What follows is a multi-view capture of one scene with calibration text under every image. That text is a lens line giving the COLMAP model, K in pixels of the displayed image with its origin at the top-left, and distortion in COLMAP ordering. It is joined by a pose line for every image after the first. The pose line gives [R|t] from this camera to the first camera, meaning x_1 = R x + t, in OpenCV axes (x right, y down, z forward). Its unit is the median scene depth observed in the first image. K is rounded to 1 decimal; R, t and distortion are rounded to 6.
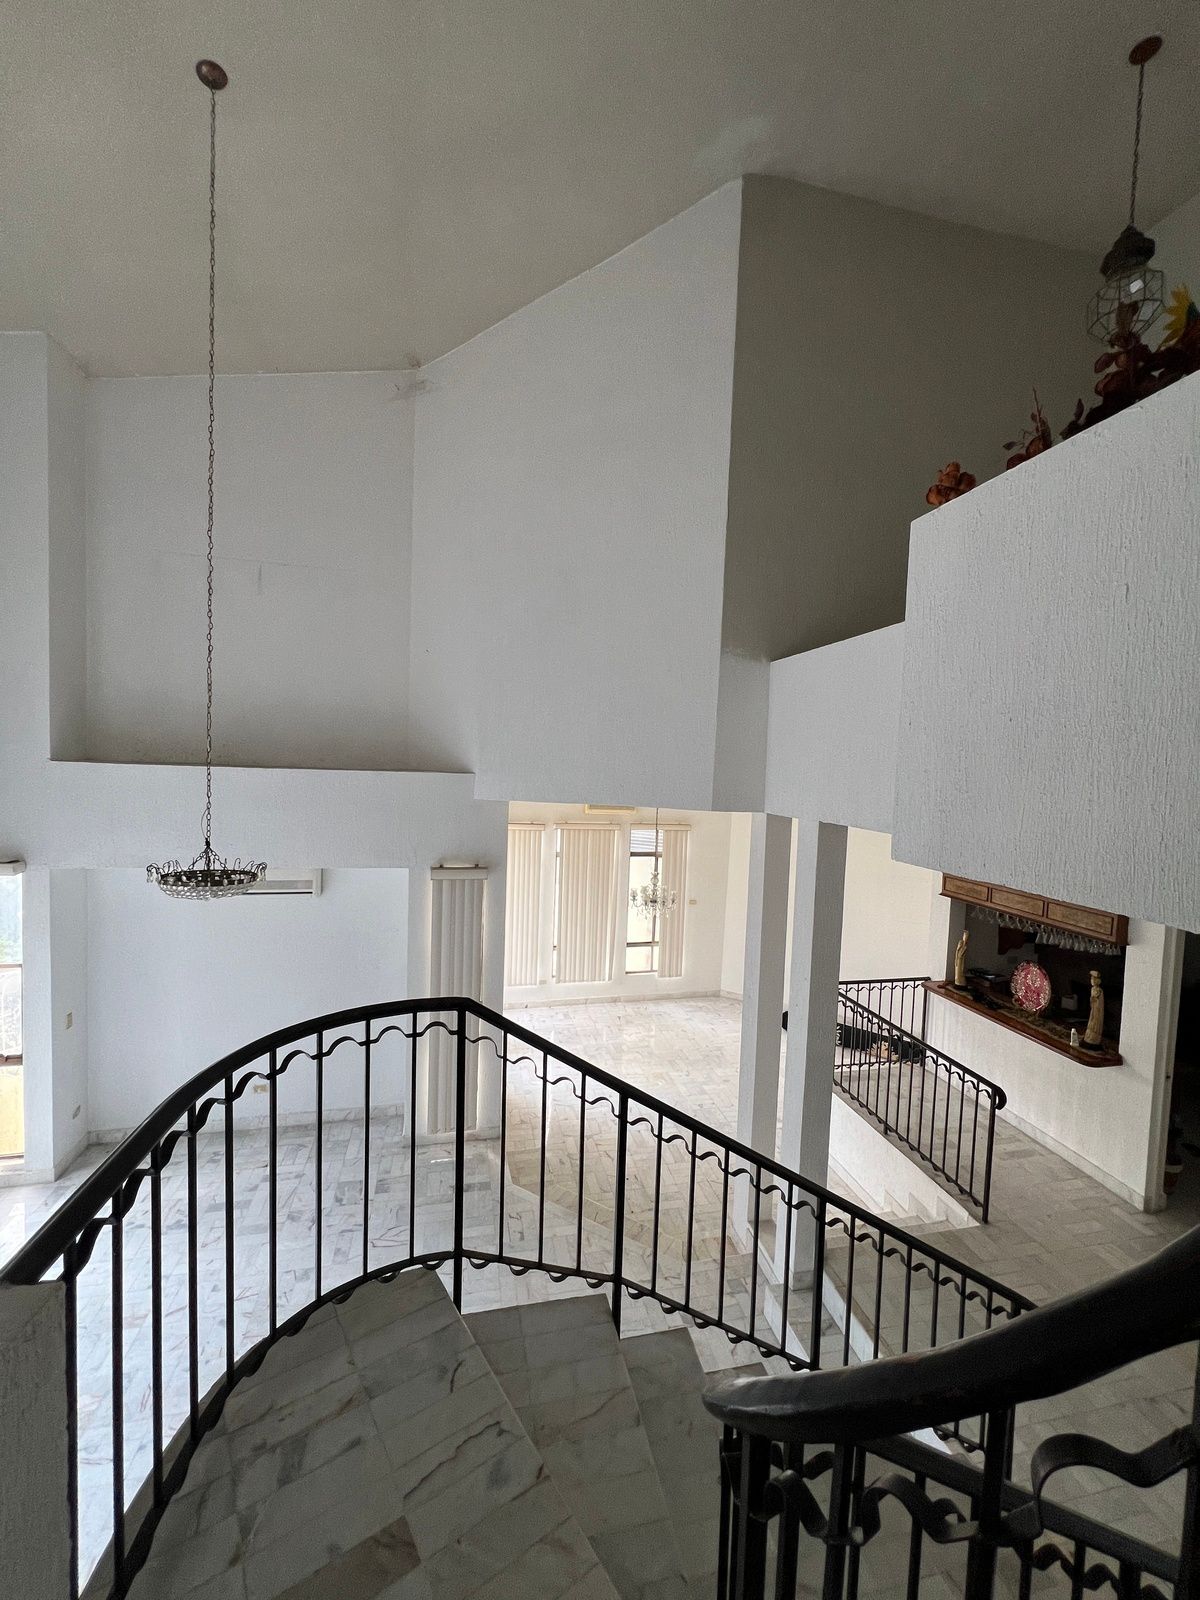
lens RADIAL K [[652.0, 0, 601.7], [0, 652.0, 805.4], [0, 0, 1]] dist [-0.003089, -0.000185]
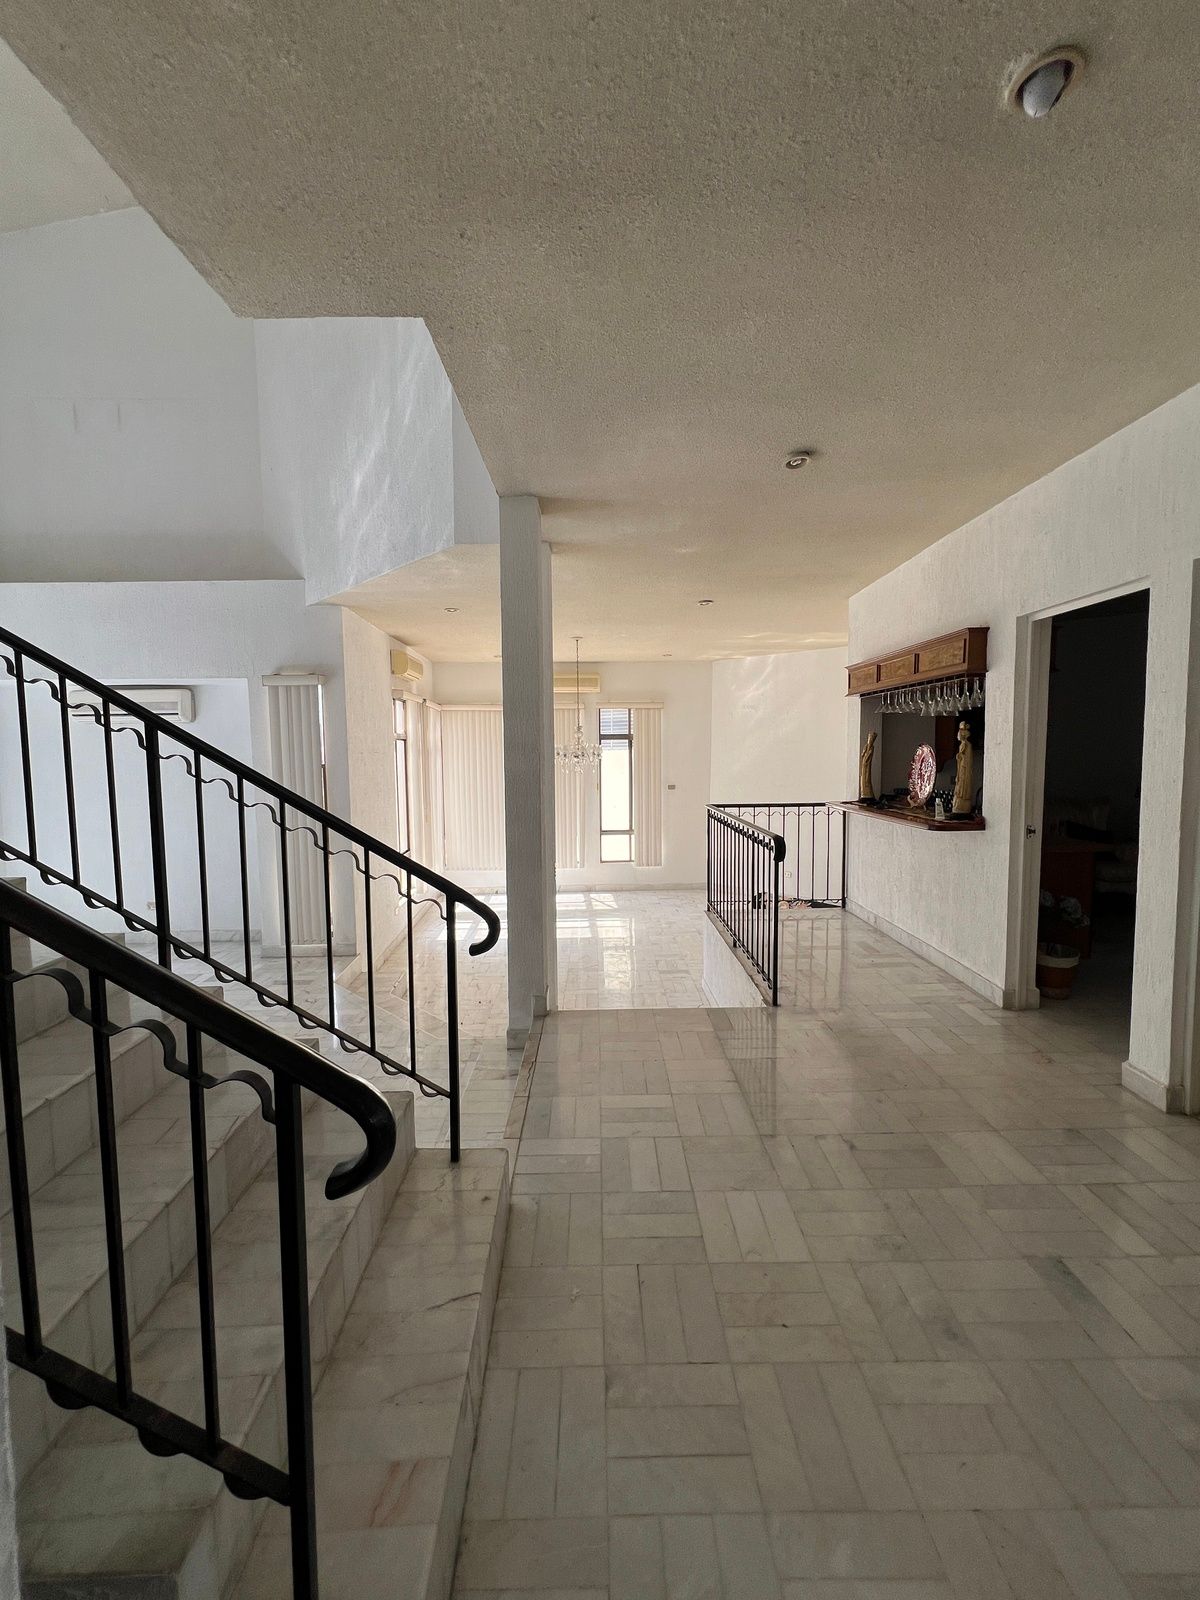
lens RADIAL K [[648.1, 0, 600.0], [0, 648.1, 800.0], [0, 0, 1]] dist [-0.000901, -0.007886]
pose [[0.977677, -0.027342, -0.208325, 0.461178], [0.030071, 0.999498, 0.009944, 0.307909], [0.207948, -0.015987, 0.978009, 0.138740]]
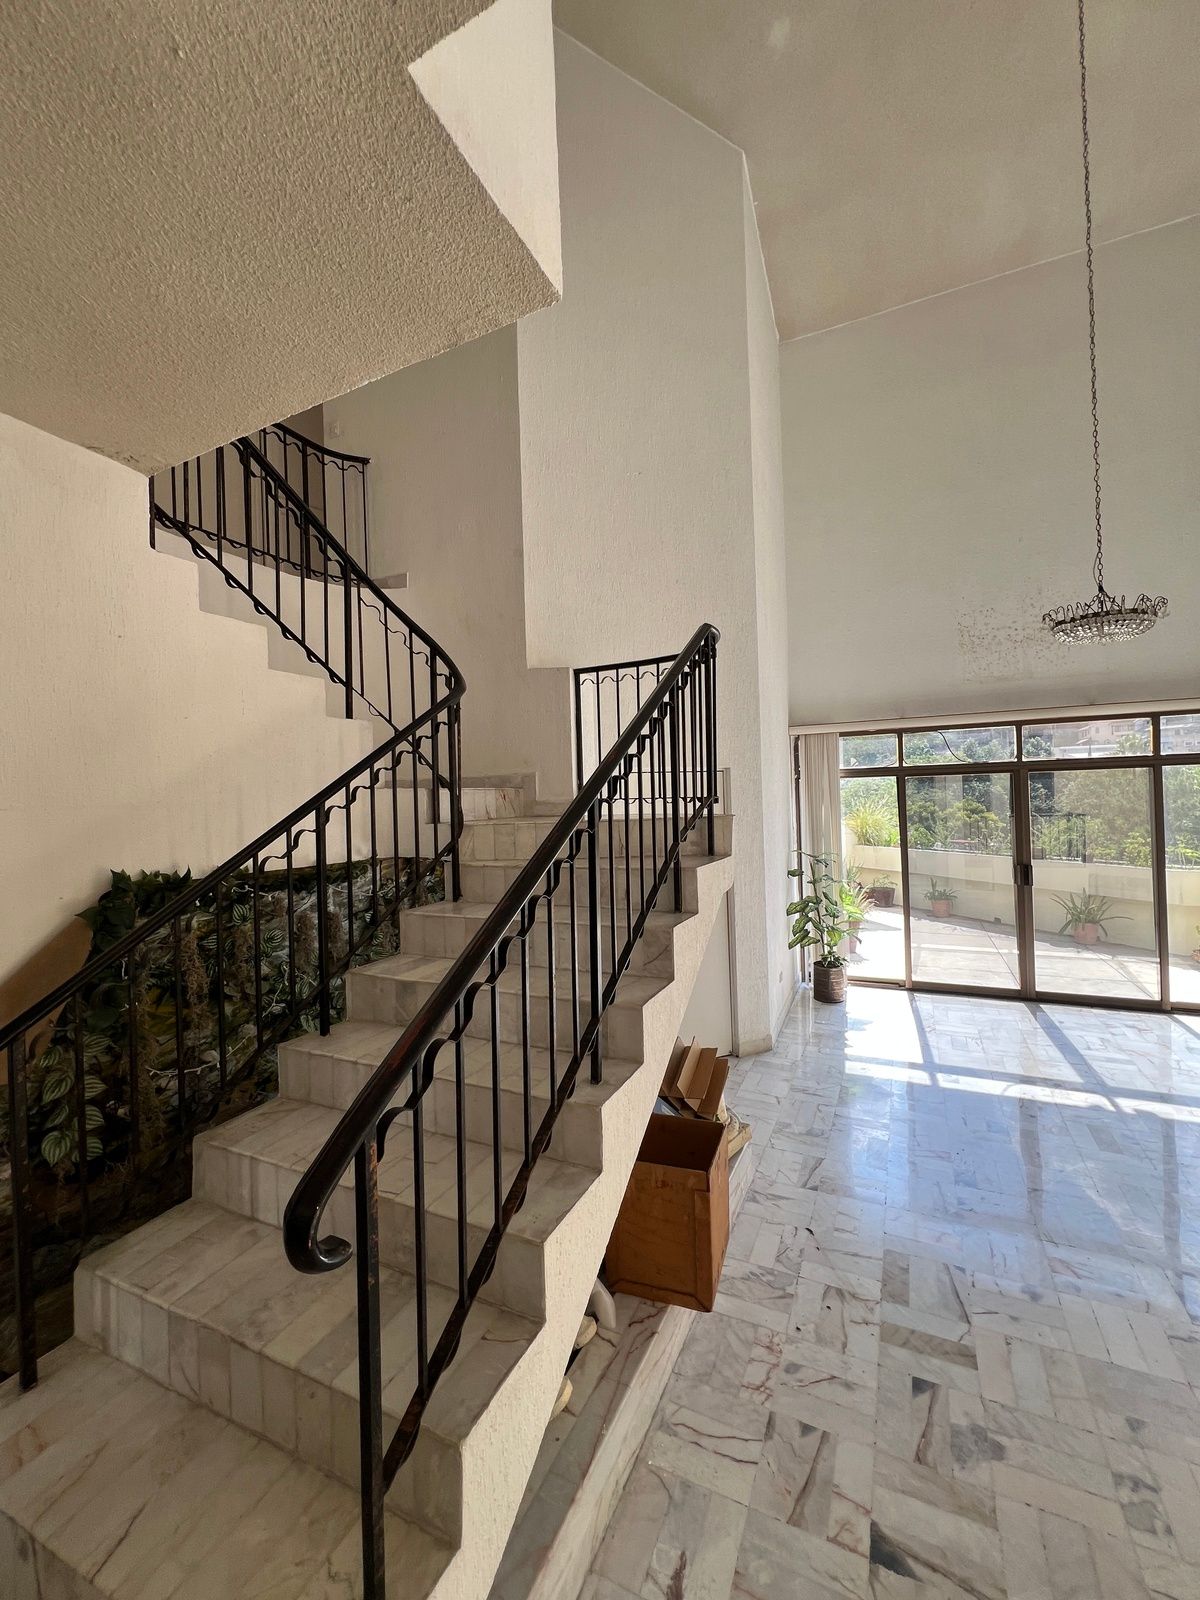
lens RADIAL K [[642.6, 0, 602.3], [0, 642.6, 797.4], [0, 0, 1]] dist [-0.000911, 0.000301]
pose [[-0.606571, -0.018154, -0.794822, 0.409037], [-0.040509, 0.999146, 0.008093, 0.262909], [0.793997, 0.037106, -0.606789, 0.649706]]
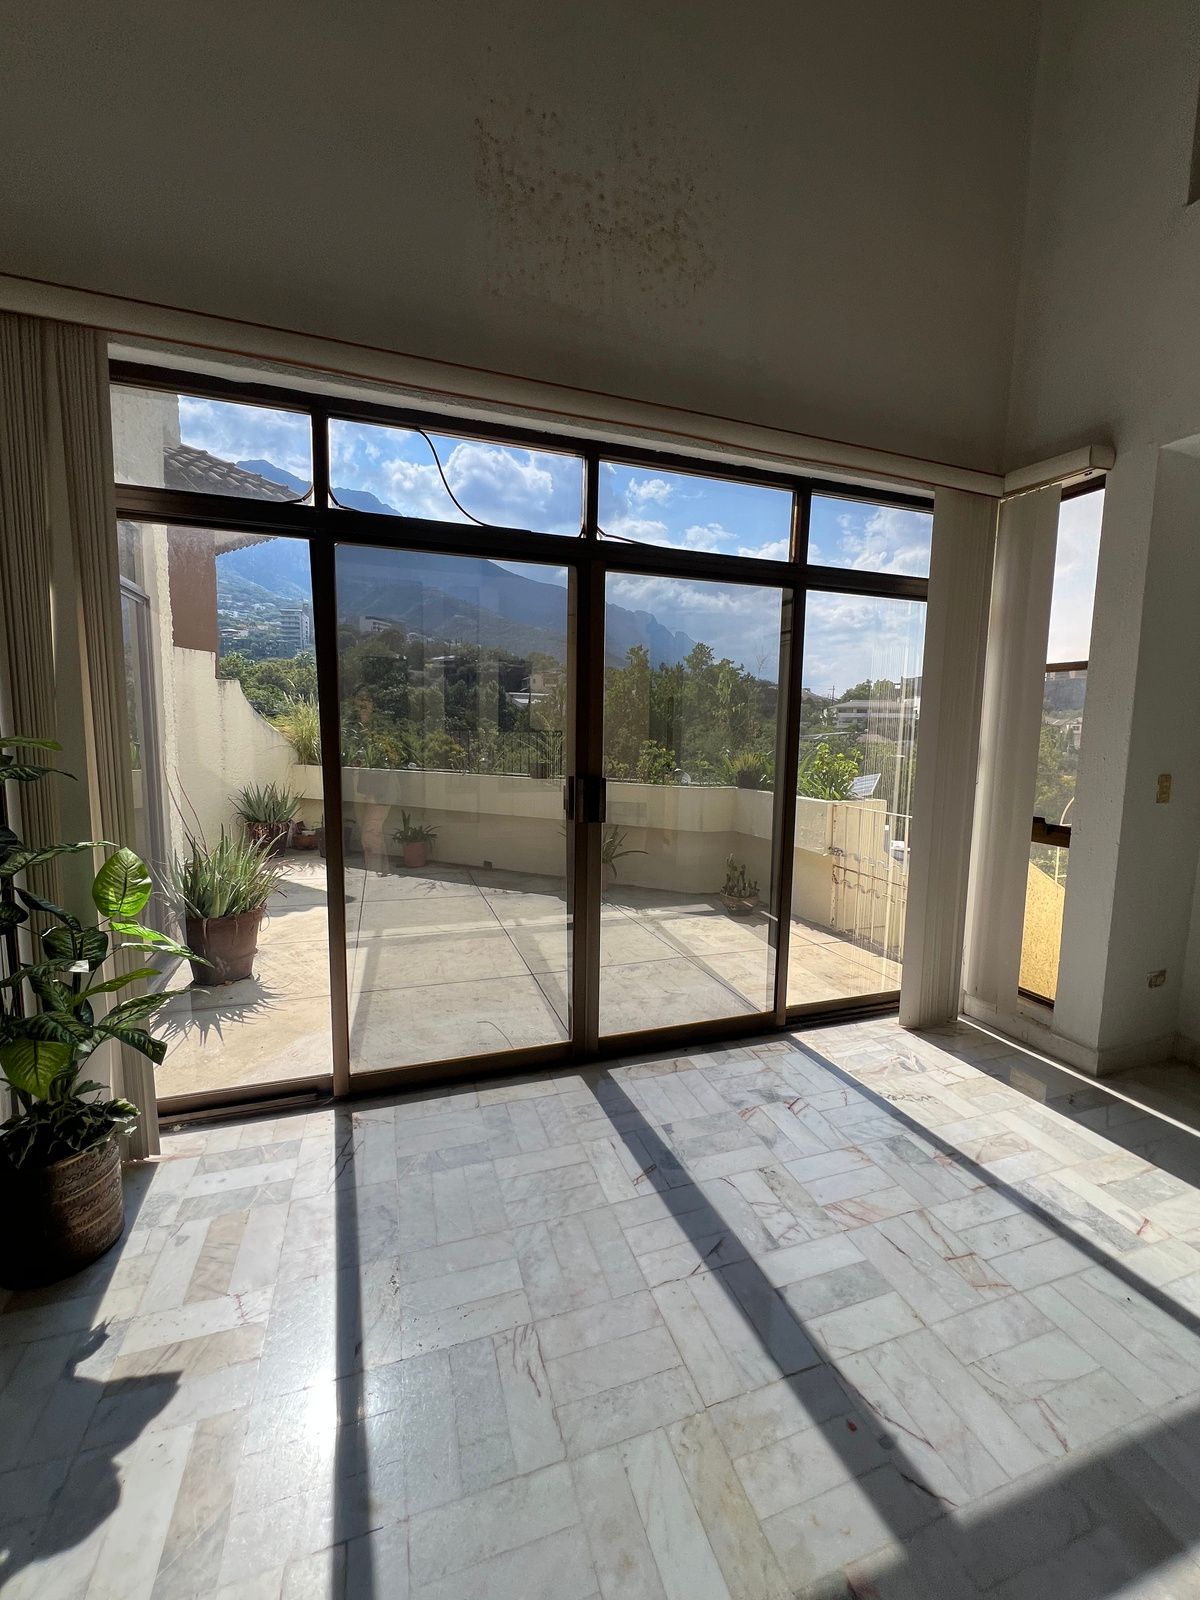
lens RADIAL K [[648.1, 0, 600.0], [0, 648.1, 800.0], [0, 0, 1]] dist [-0.000901, -0.007886]
pose [[0.110691, 0.077230, -0.990850, -0.375538], [-0.075776, 0.994730, 0.069068, 0.337340], [0.990962, 0.067437, 0.115960, 0.516370]]
